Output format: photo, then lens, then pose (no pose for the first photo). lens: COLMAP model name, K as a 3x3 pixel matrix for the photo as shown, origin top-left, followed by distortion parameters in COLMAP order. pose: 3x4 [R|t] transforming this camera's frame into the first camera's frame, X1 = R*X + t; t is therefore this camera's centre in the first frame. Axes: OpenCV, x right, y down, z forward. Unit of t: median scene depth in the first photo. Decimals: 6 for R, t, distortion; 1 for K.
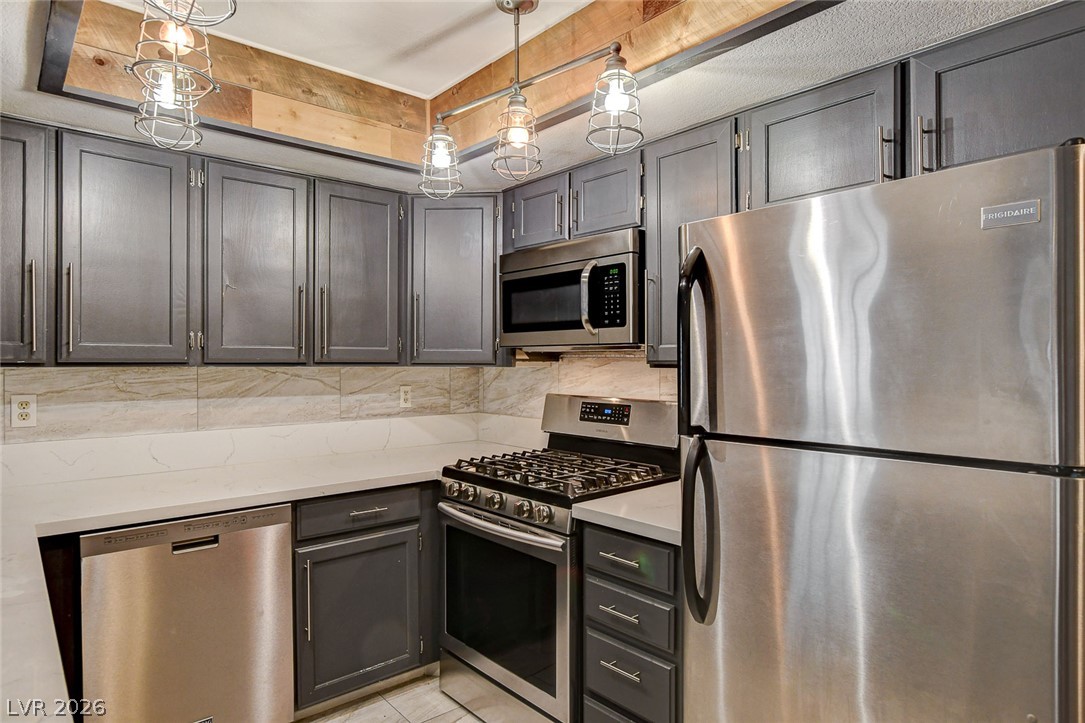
lens RADIAL K [[628.7, 0, 540.8], [0, 628.7, 363.5], [0, 0, 1]] dist [0.000166, -0.000199]
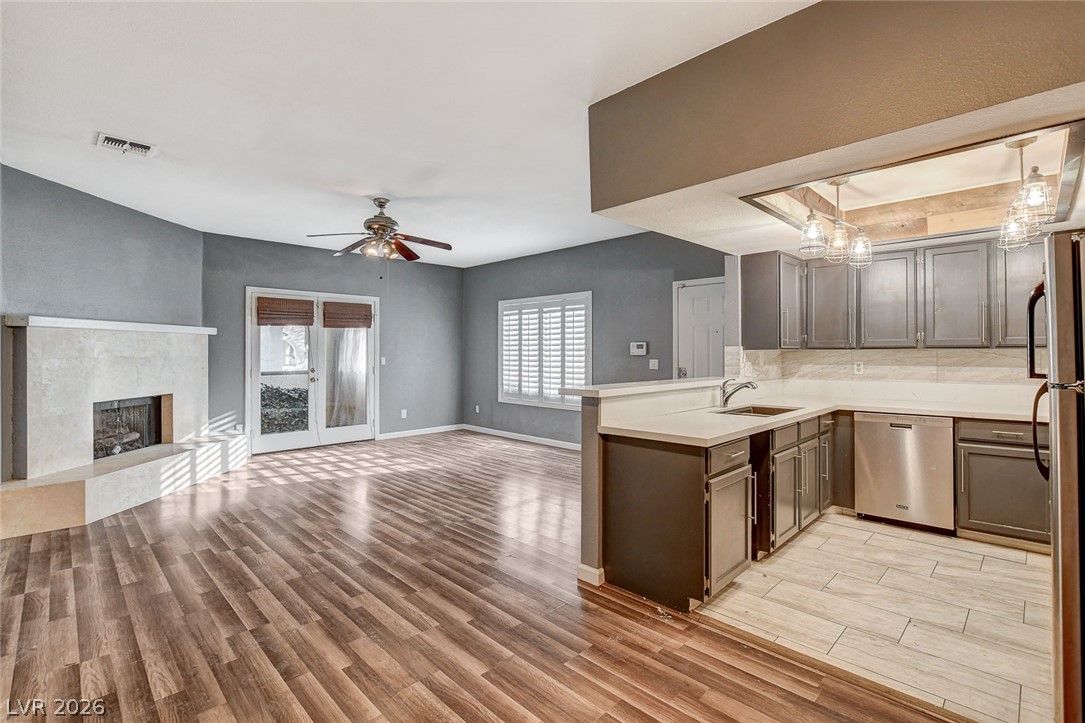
lens RADIAL K [[495.9, 0, 549.0], [0, 495.9, 350.1], [0, 0, 1]] dist [-0.021572, 0.000240]
pose [[0.079619, -0.010136, -0.996774, 0.964419], [-0.002657, 0.999943, -0.010380, 0.027674], [0.996822, 0.003475, 0.079588, -0.354502]]
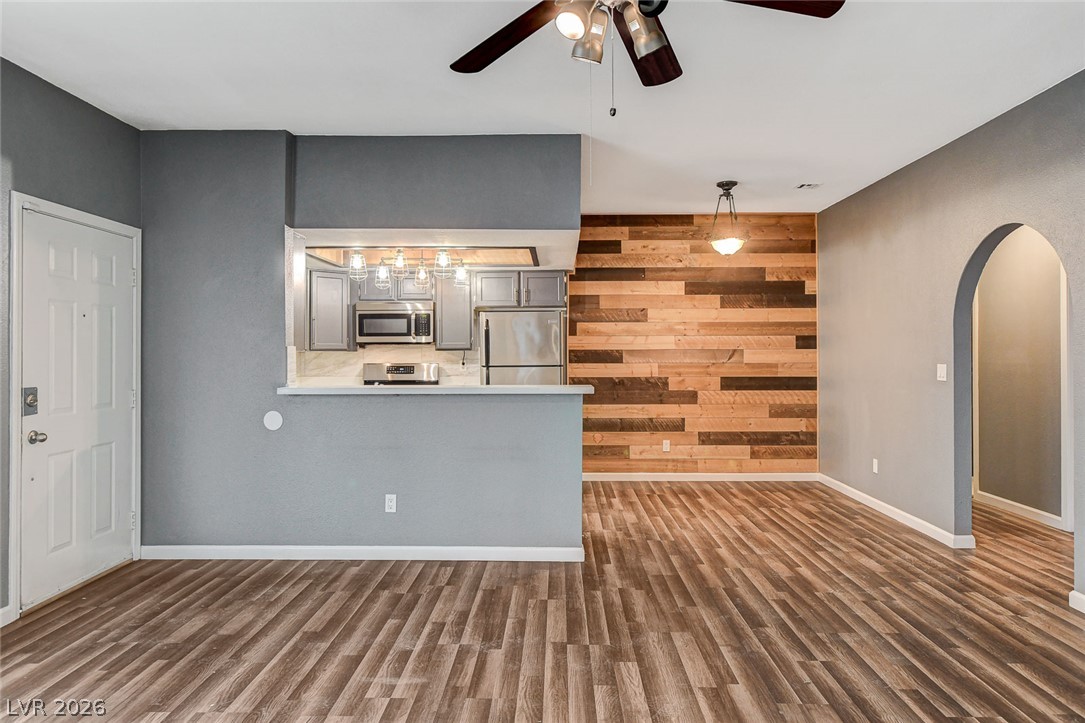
lens RADIAL K [[703.8, 0, 542.9], [0, 703.8, 347.8], [0, 0, 1]] dist [-0.001717, 0.001888]
pose [[0.668212, 0.000193, 0.743970, -1.723736], [0.007229, 0.999951, -0.006752, 0.017359], [-0.743935, 0.009890, 0.668178, -1.366891]]
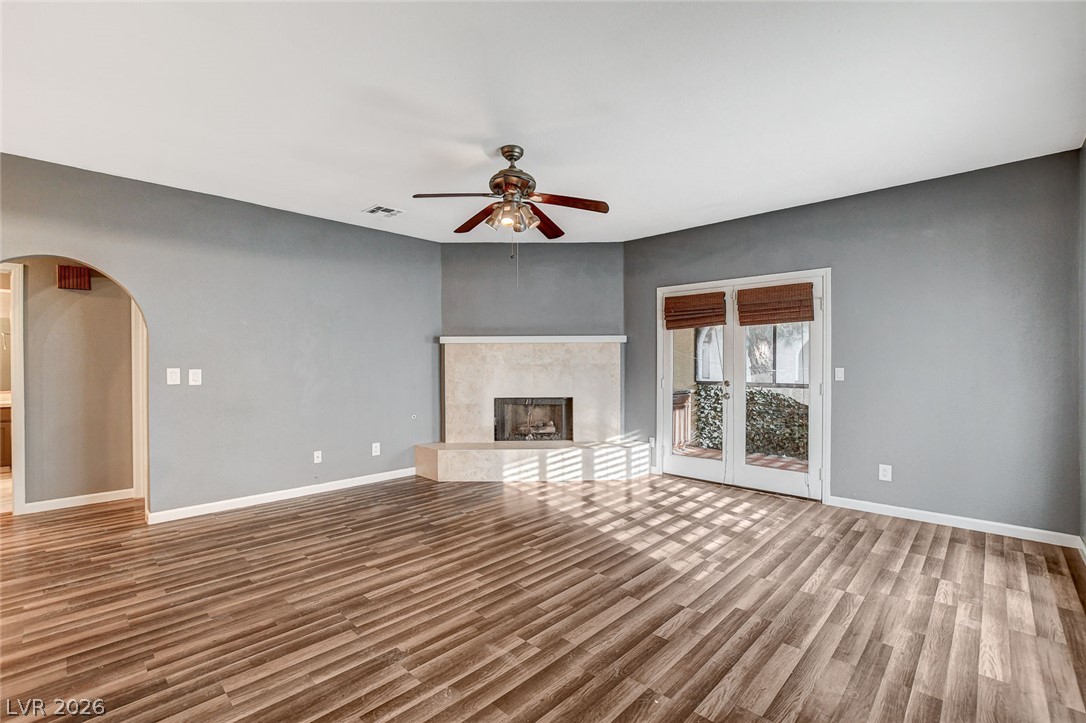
lens RADIAL K [[477.9, 0, 547.9], [0, 477.9, 363.9], [0, 0, 1]] dist [-0.023655, 0.000614]
pose [[-0.994871, -0.002861, -0.101113, -0.991687], [-0.003753, 0.999956, 0.008632, 0.017787], [0.101084, 0.008967, -0.994838, 0.506994]]
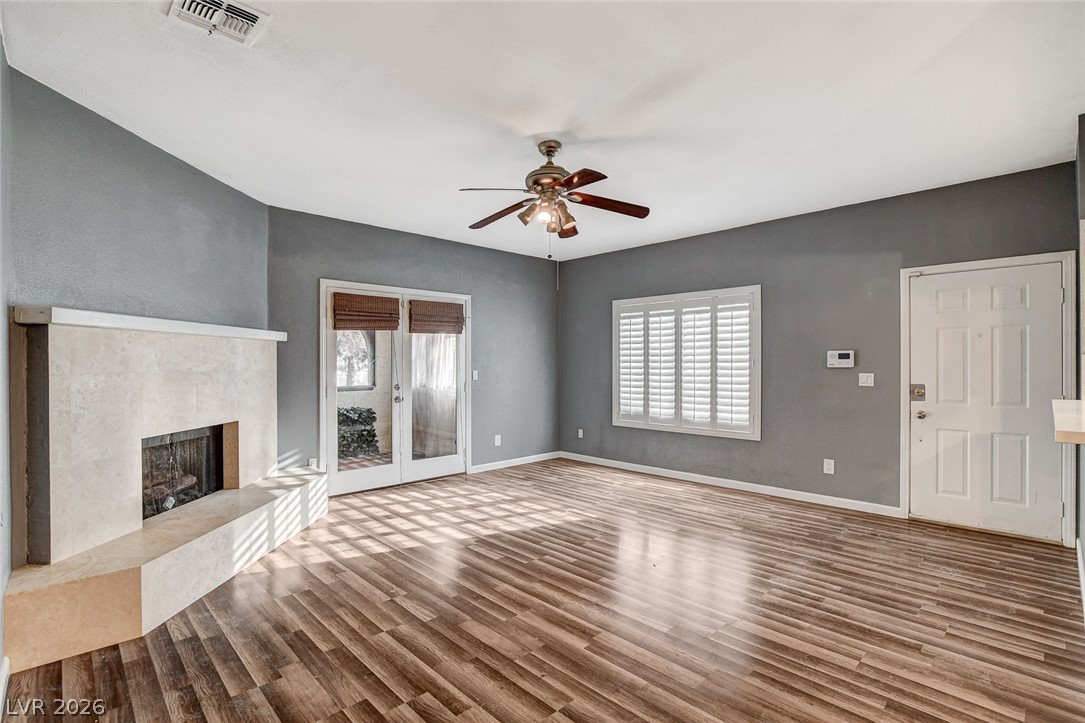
lens RADIAL K [[508.1, 0, 546.2], [0, 508.1, 364.2], [0, 0, 1]] dist [-0.022145, 0.000131]
pose [[0.061453, -0.005532, -0.998095, 0.354631], [-0.001621, 0.999983, -0.005642, 0.025778], [0.998109, 0.001965, 0.061443, -0.953445]]
